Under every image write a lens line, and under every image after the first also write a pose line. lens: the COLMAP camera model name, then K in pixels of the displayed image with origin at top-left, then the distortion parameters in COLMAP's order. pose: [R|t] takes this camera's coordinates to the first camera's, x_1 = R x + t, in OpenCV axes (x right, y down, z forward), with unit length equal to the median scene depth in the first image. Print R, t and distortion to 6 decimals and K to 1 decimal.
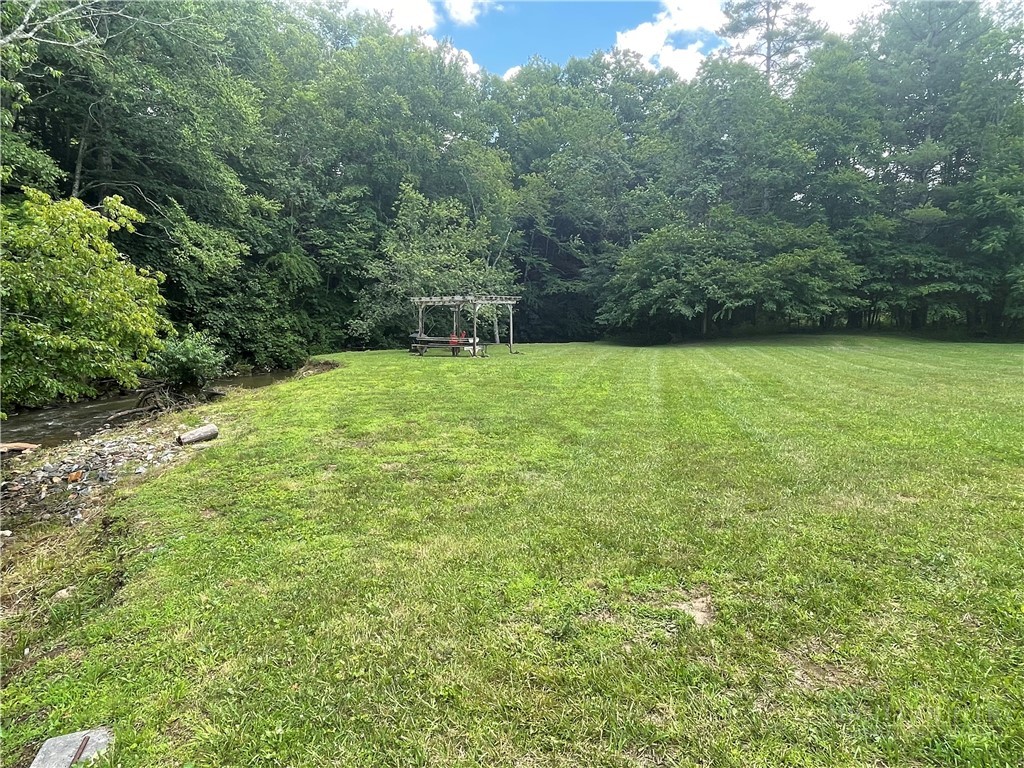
lens RADIAL K [[650.9, 0, 513.4], [0, 650.9, 385.0], [0, 0, 1]] dist [-0.003372, -0.000673]
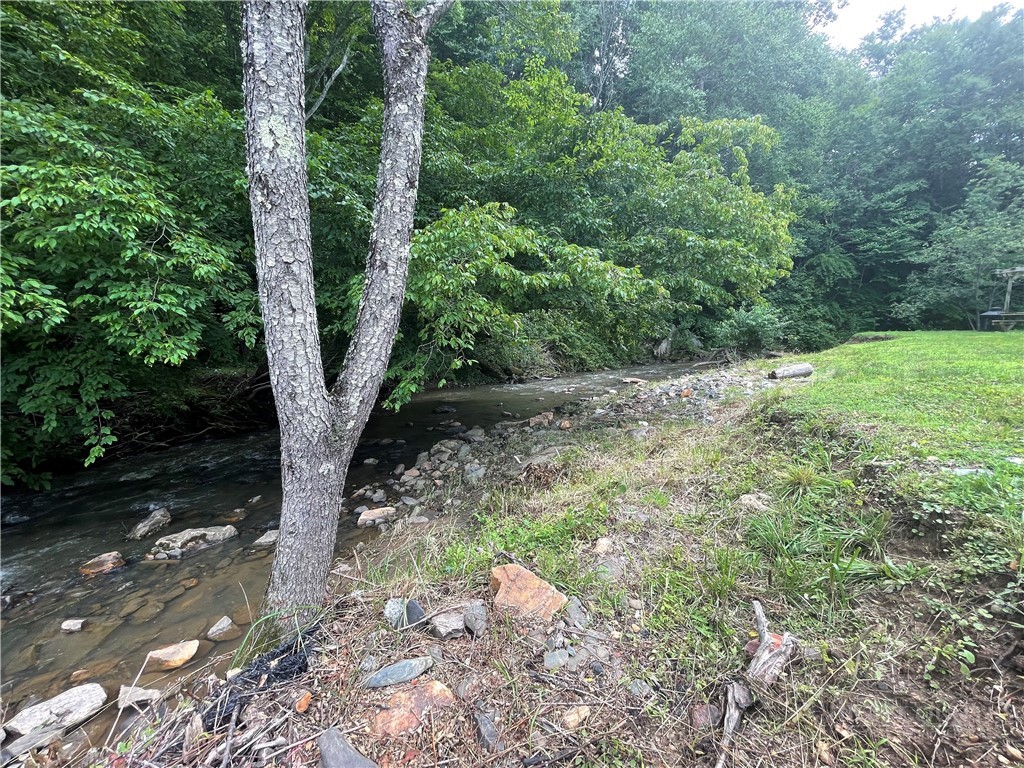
lens RADIAL K [[413.7, 0, 512.8], [0, 413.7, 383.4], [0, 0, 1]] dist [-0.004188, 0.000673]
pose [[0.609099, 0.085342, -0.788489, -0.079751], [-0.064936, 0.996222, 0.057664, 0.029407], [0.790431, 0.016078, 0.612339, 0.082859]]
